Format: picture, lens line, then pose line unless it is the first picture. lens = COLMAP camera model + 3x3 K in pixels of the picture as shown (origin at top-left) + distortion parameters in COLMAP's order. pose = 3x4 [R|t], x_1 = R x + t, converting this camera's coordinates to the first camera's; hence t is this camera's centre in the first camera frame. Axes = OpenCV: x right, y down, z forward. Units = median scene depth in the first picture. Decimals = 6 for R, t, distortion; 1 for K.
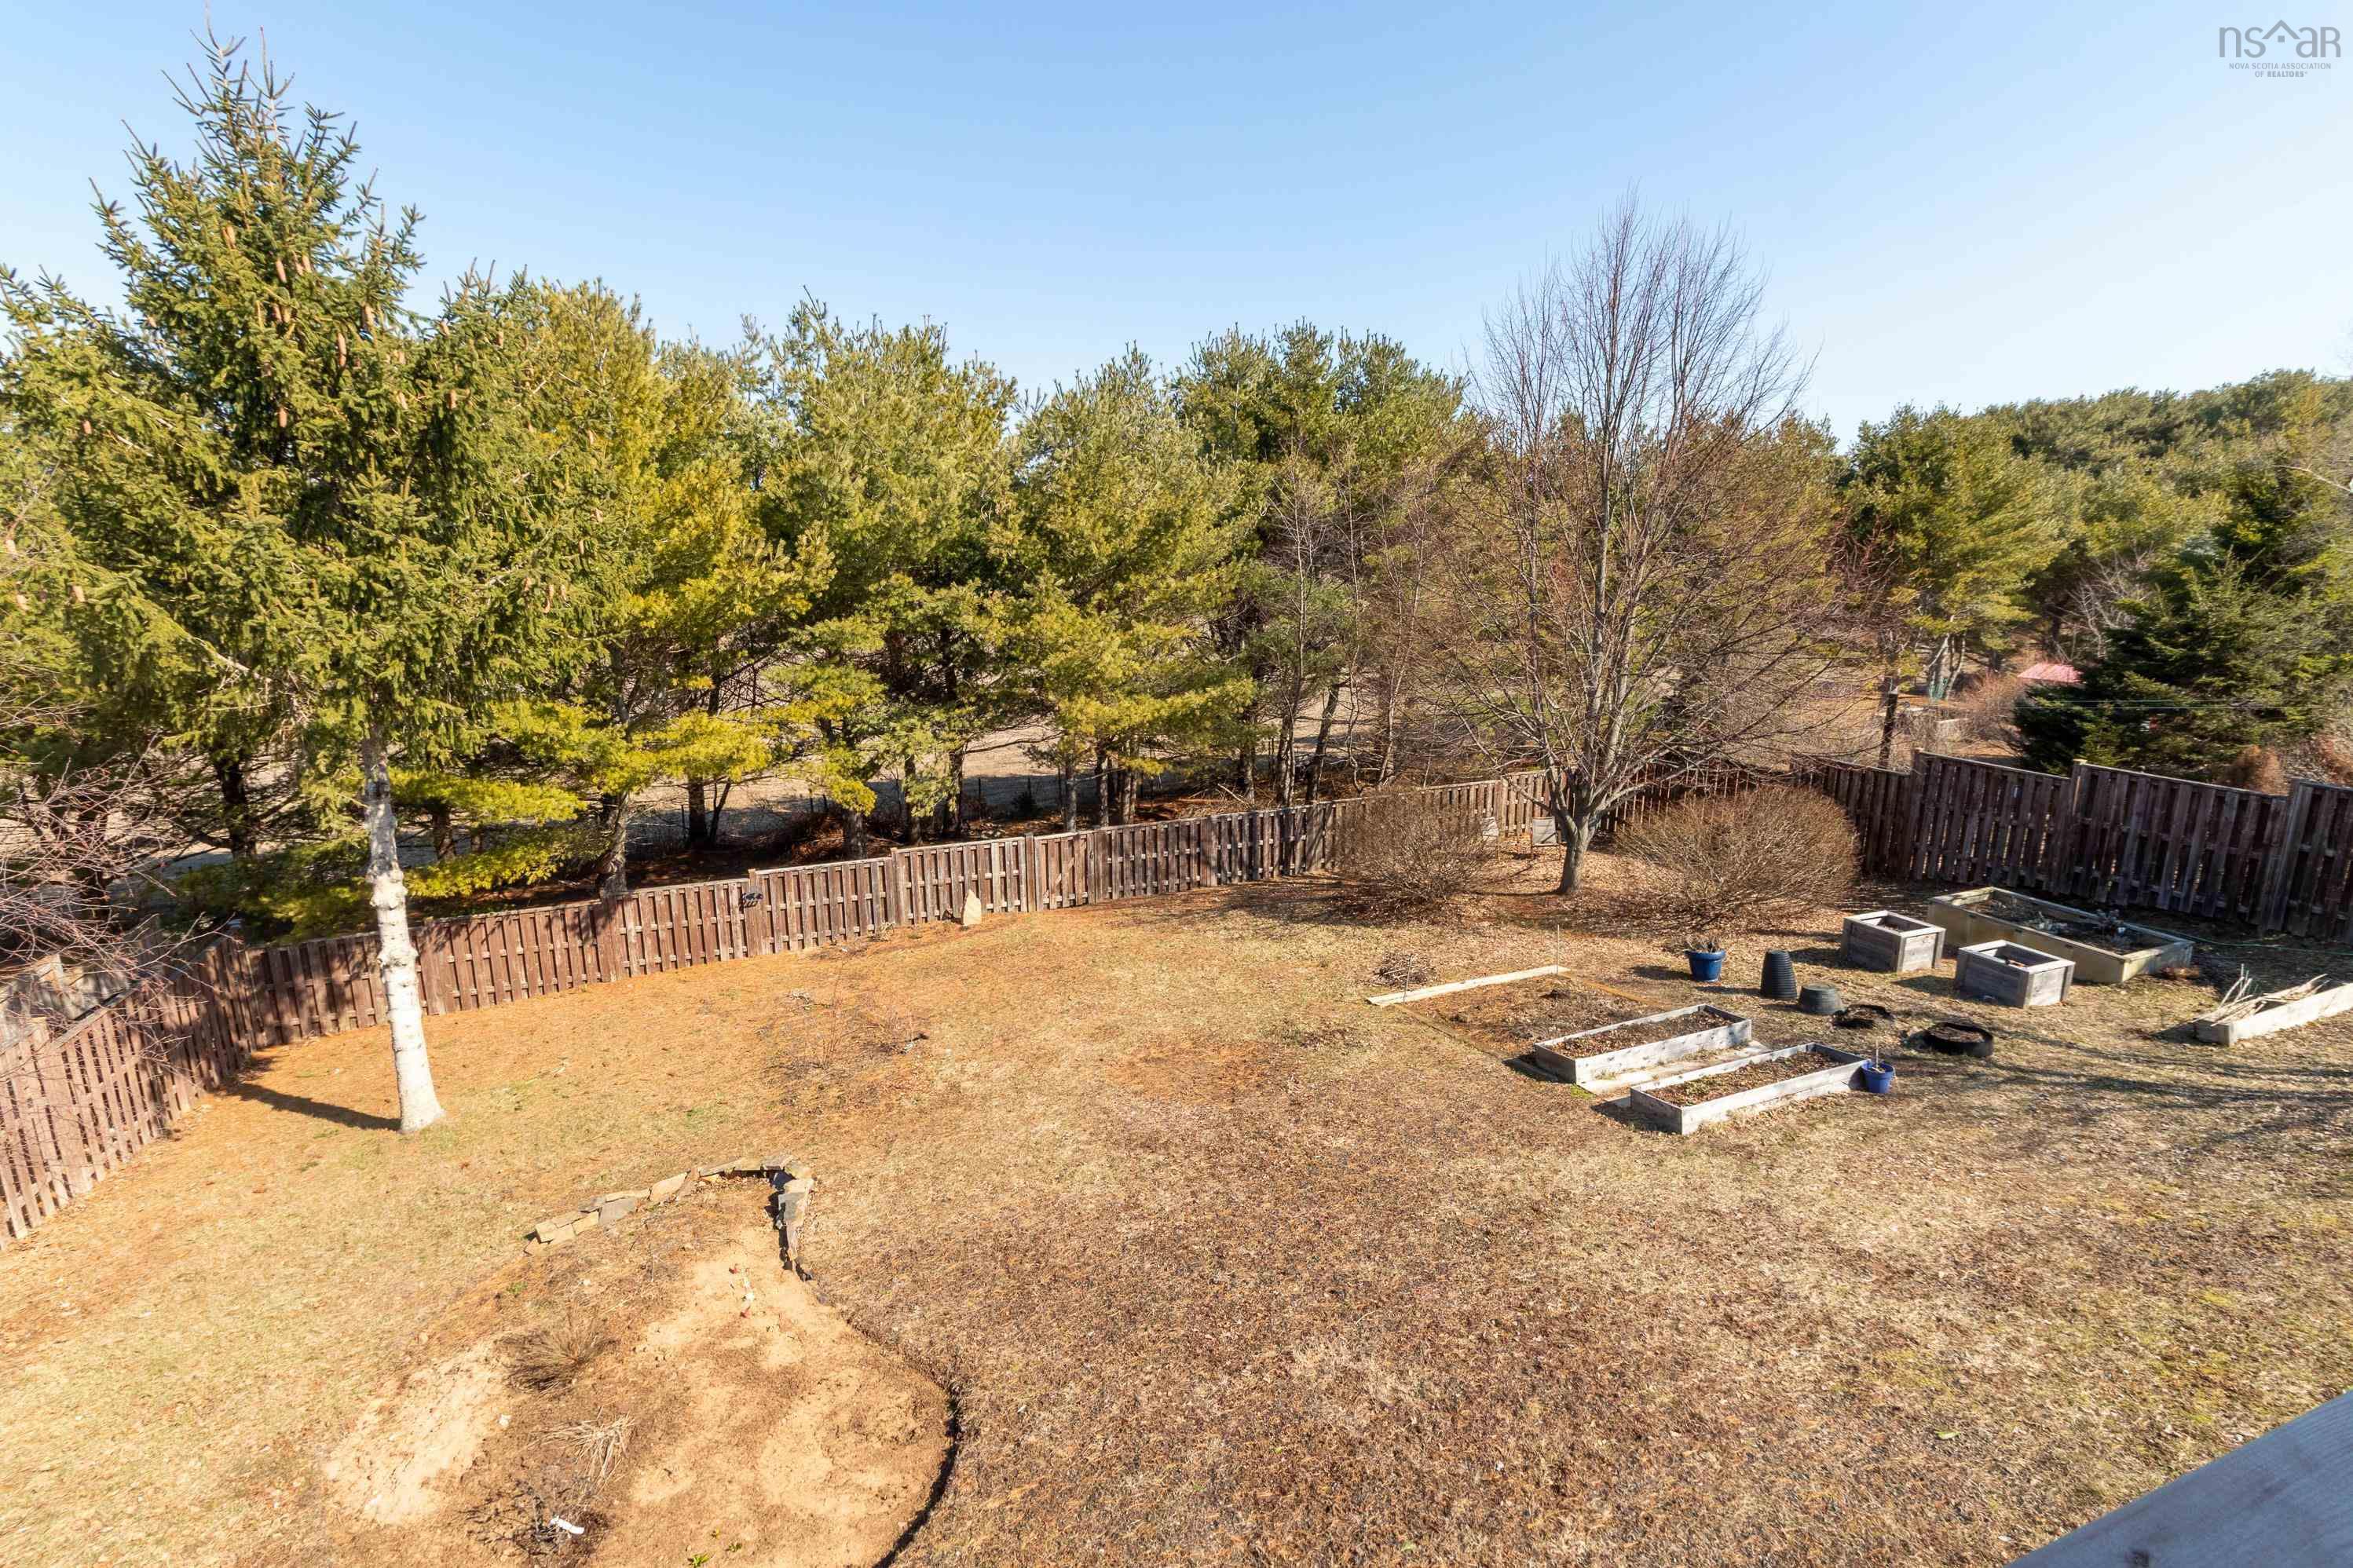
lens RADIAL K [[1065.9, 0, 1166.7], [0, 1065.9, 776.0], [0, 0, 1]] dist [0.000781, 0.000198]
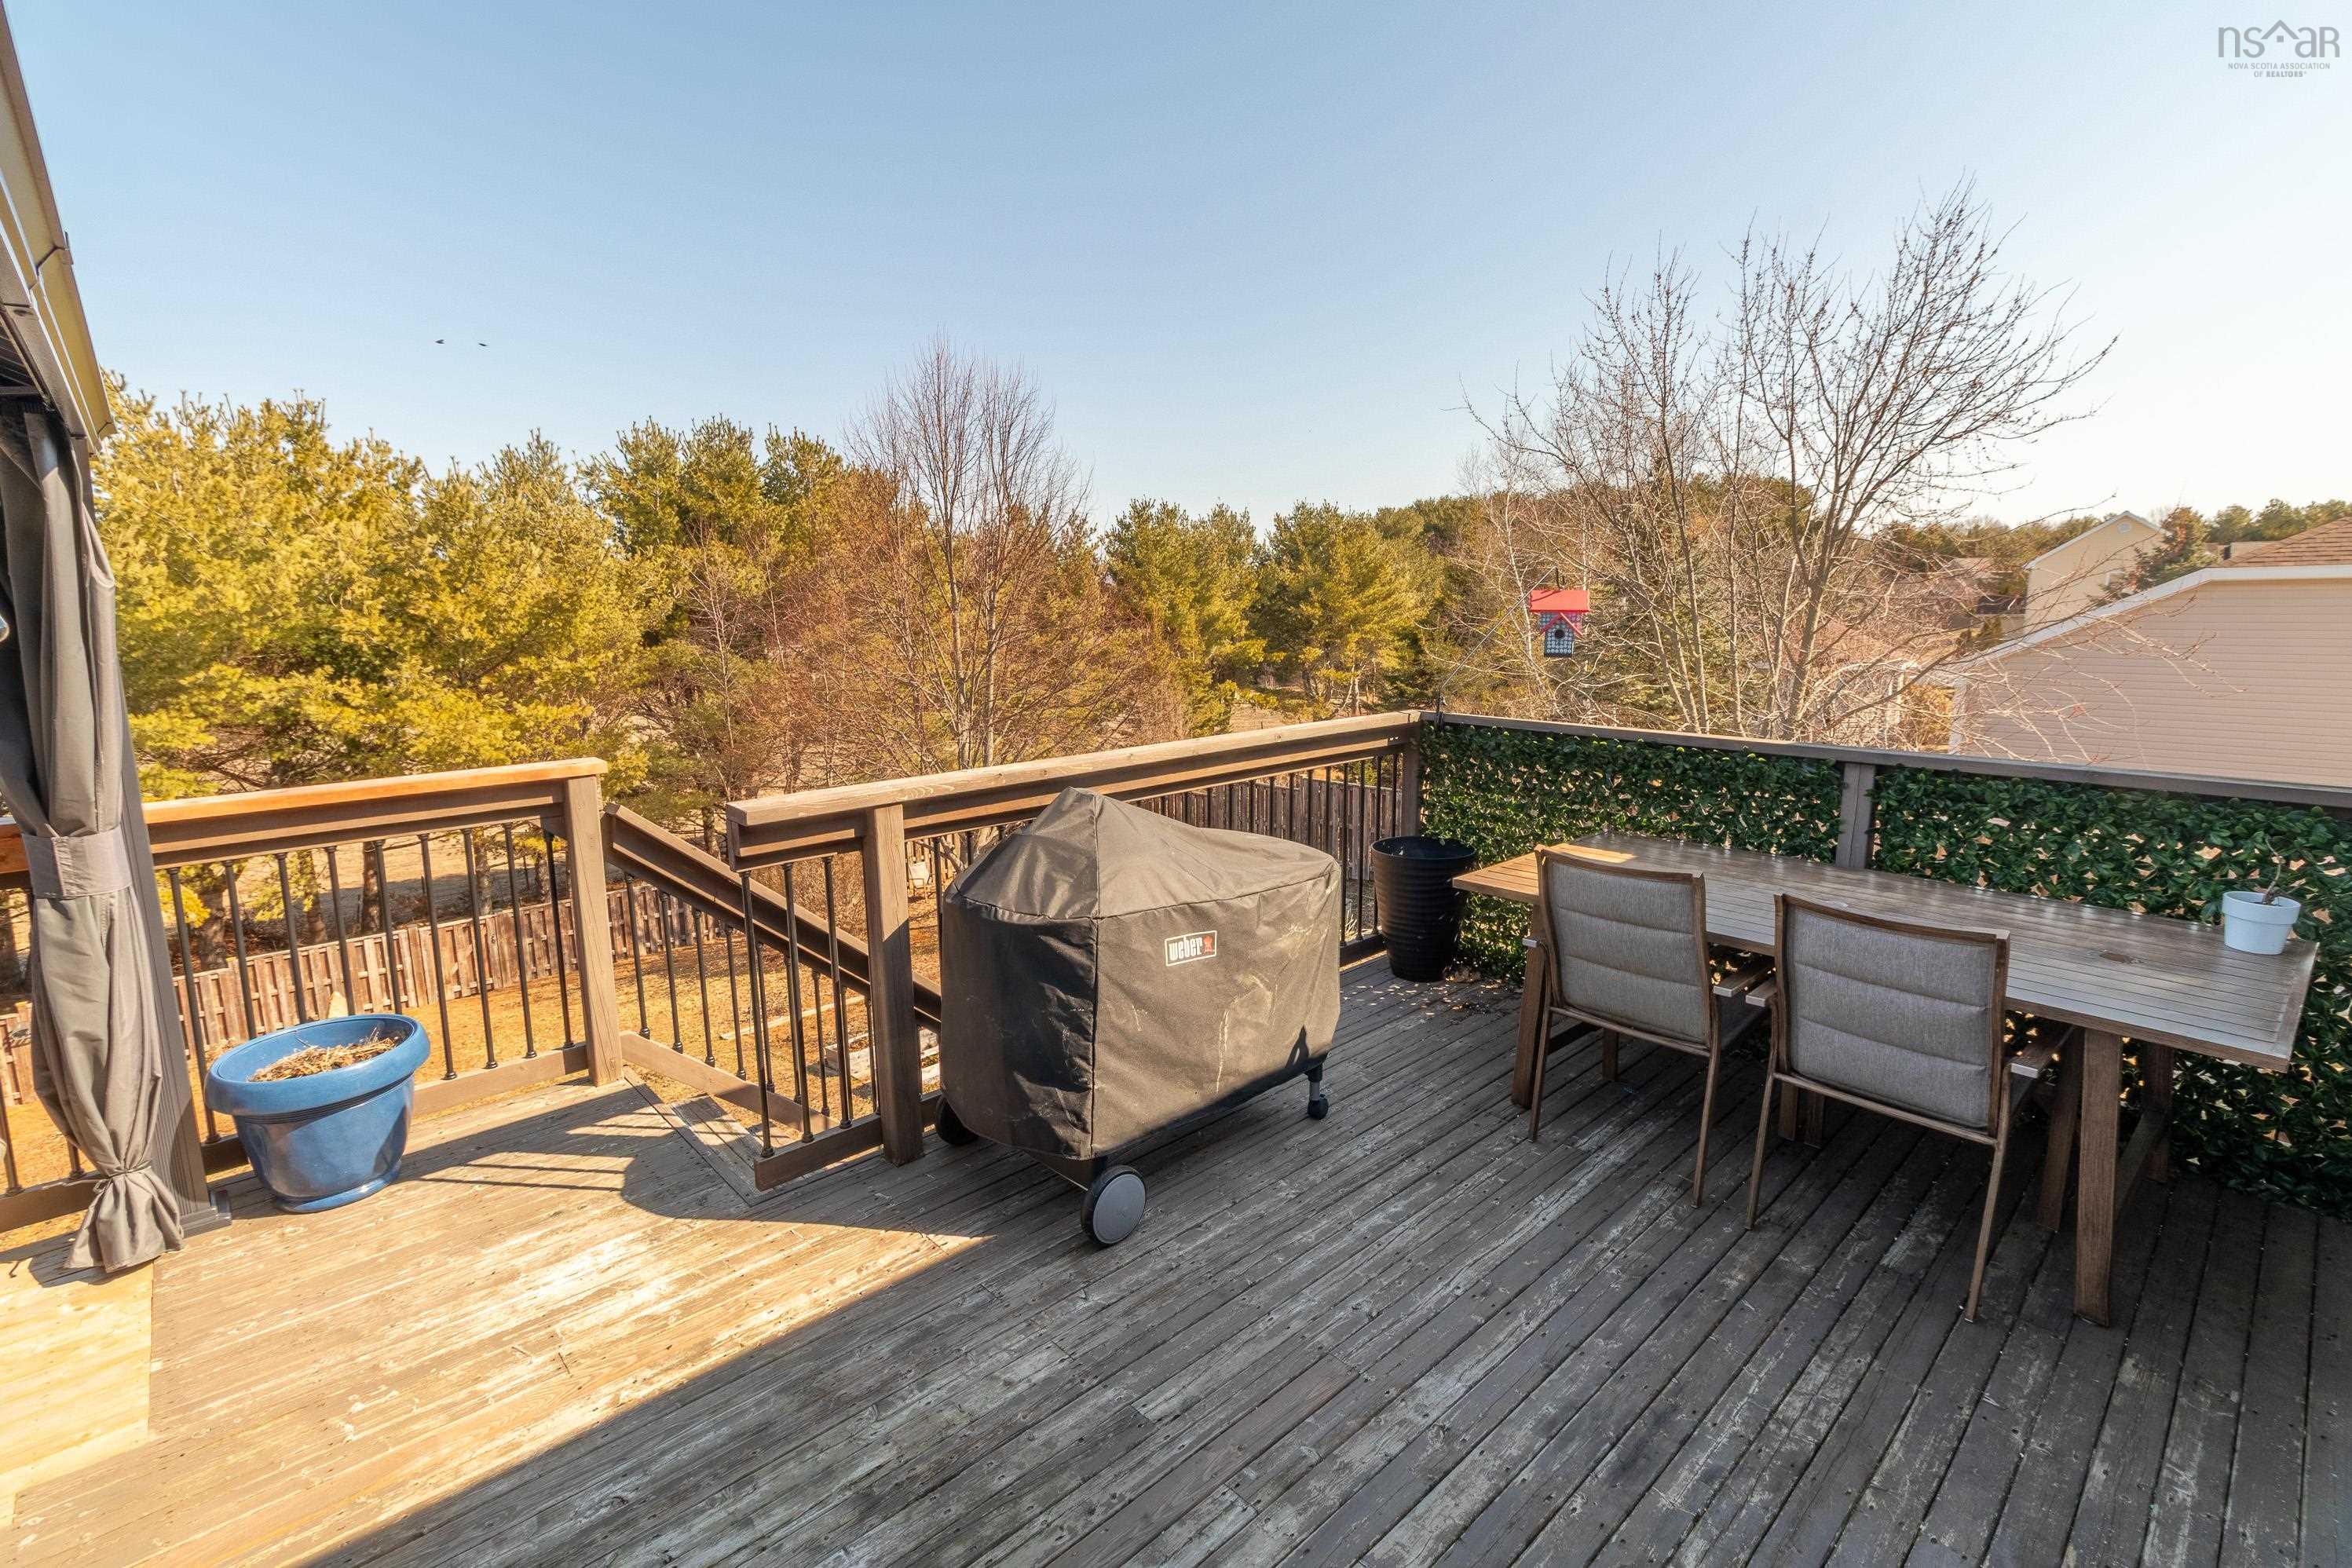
lens RADIAL K [[1065.5, 0, 1166.2], [0, 1065.5, 776.0], [0, 0, 1]] dist [0.000781, 0.000198]
pose [[0.931027, -0.070807, 0.358016, 0.135774], [0.094260, 0.994367, -0.048462, 0.024147], [-0.352568, 0.078866, 0.932457, -0.123751]]
